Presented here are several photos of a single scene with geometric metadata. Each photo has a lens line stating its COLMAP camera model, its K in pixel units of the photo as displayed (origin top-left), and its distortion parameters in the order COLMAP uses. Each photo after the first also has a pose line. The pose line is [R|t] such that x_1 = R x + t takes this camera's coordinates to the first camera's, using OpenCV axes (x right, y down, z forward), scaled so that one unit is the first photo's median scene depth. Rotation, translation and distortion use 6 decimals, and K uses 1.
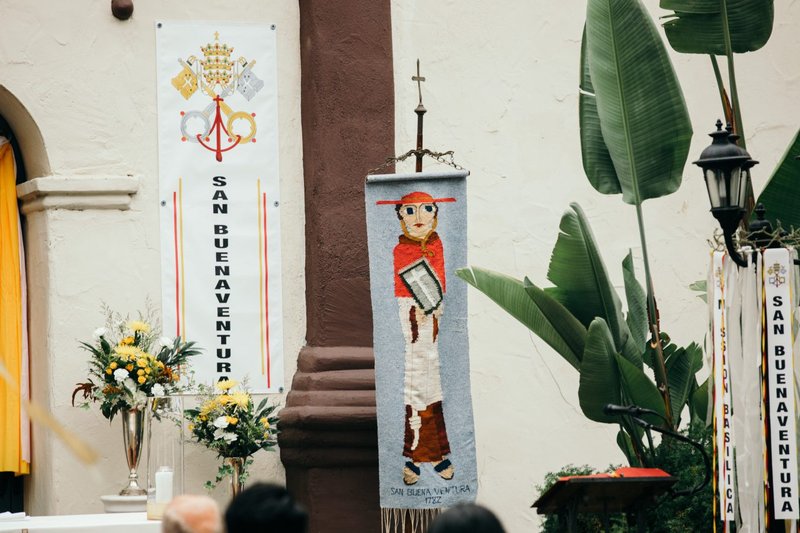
lens RADIAL K [[4046.0, 0, 400.0], [0, 4046.0, 266.5], [0, 0, 1]] dist [1.294428, -14.137256]
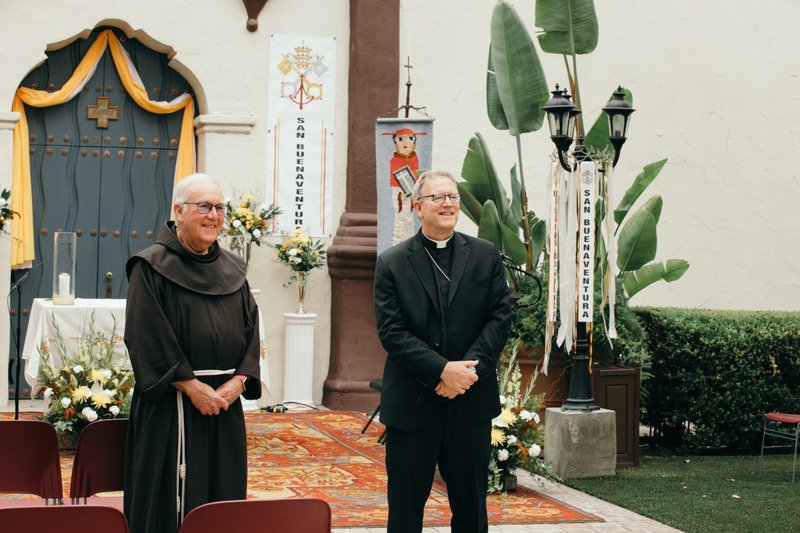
lens RADIAL K [[1648.8, 0, 400.0], [0, 1648.8, 266.5], [0, 0, 1]] dist [-0.329932, 0.096229]
pose [[0.997707, 0.040357, -0.054333, 0.044277], [-0.037743, 0.998119, 0.048306, 0.007479], [0.056181, -0.046144, 0.997354, 0.268003]]
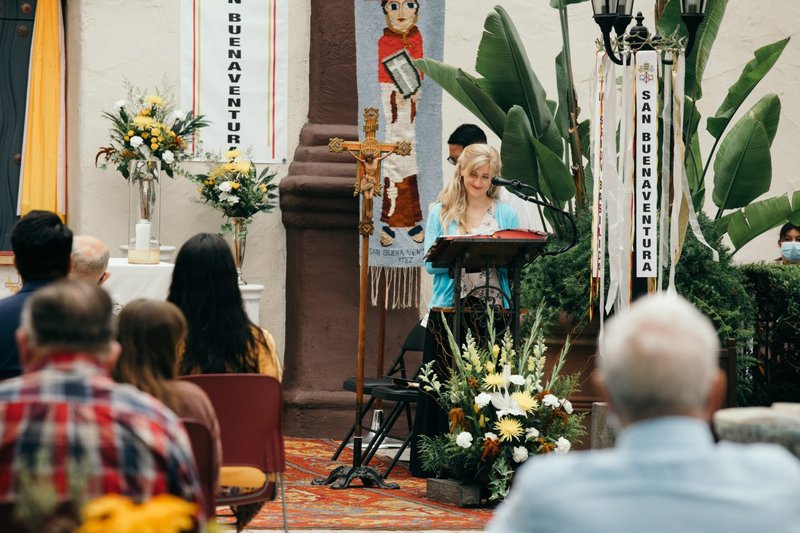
lens RADIAL K [[4381.7, 0, 400.0], [0, 4381.7, 266.5], [0, 0, 1]] dist [1.111867, 7.233596]
pose [[0.996891, 0.035214, -0.070480, 0.094031], [-0.031640, 0.998187, 0.051198, -0.004239], [0.072155, -0.048809, 0.996198, -0.236869]]
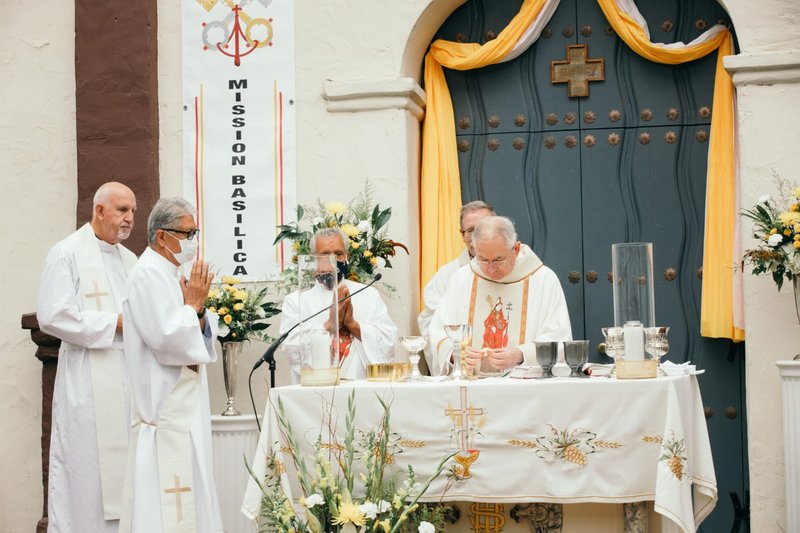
lens RADIAL K [[2147.0, 0, 326.6], [0, 2147.0, 266.8], [0, 0, 1]] dist [-0.300526, 1.774172]
pose [[0.812102, -0.027911, -0.582848, 0.144833], [0.025607, 0.999598, -0.012188, 0.036434], [0.582954, -0.005027, 0.812490, 0.504813]]
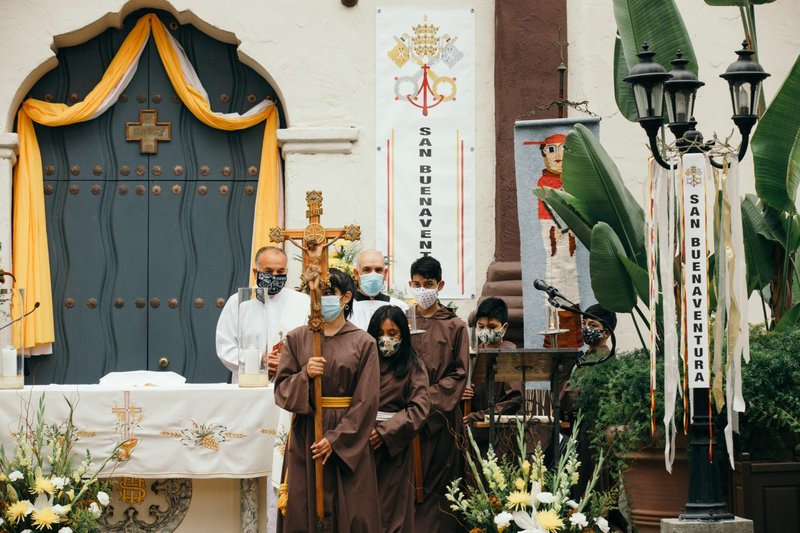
lens RADIAL K [[2544.8, 0, 400.0], [0, 2544.8, 266.5], [0, 0, 1]] dist [0.019491, 2.043214]
pose [[0.957457, 0.000447, -0.288577, 0.182842], [-0.001879, 0.999987, -0.004685, 0.025749], [0.288571, 0.005028, 0.957445, 0.241676]]
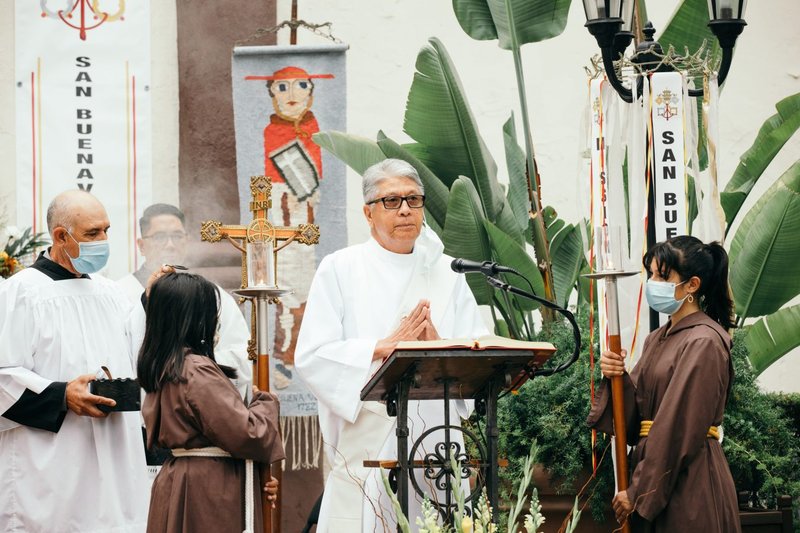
lens RADIAL K [[2868.1, 0, 400.8], [0, 2868.1, 243.9], [0, 0, 1]] dist [0.253419, 0.460543]
pose [[0.999703, 0.003328, -0.024157, 0.044529], [-0.003829, 0.999778, -0.020715, 0.034382], [0.024082, 0.020801, 0.999494, 0.360365]]
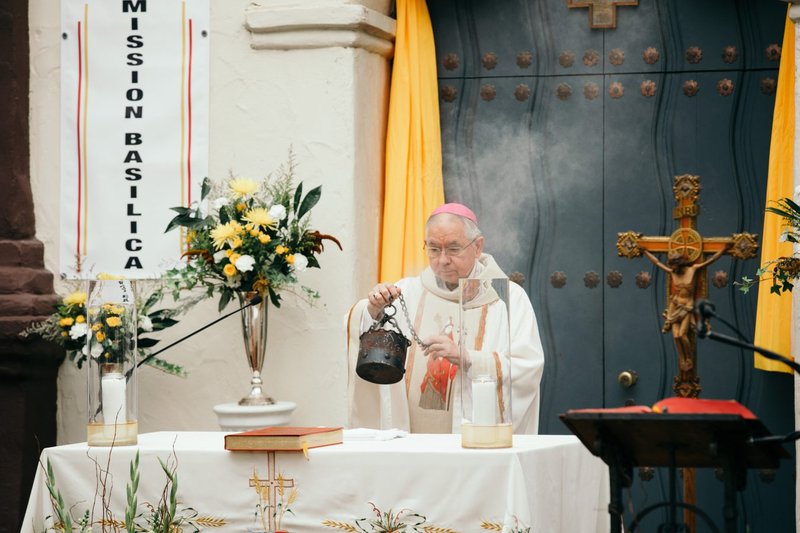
lens RADIAL K [[4046.0, 0, 400.0], [0, 4046.0, 266.5], [0, 0, 1]] dist [1.294428, -14.137256]
pose [[0.744606, 0.011229, -0.667410, 0.365964], [0.012498, 0.999449, 0.030759, 0.006384], [0.667388, -0.031245, 0.744055, 0.396744]]
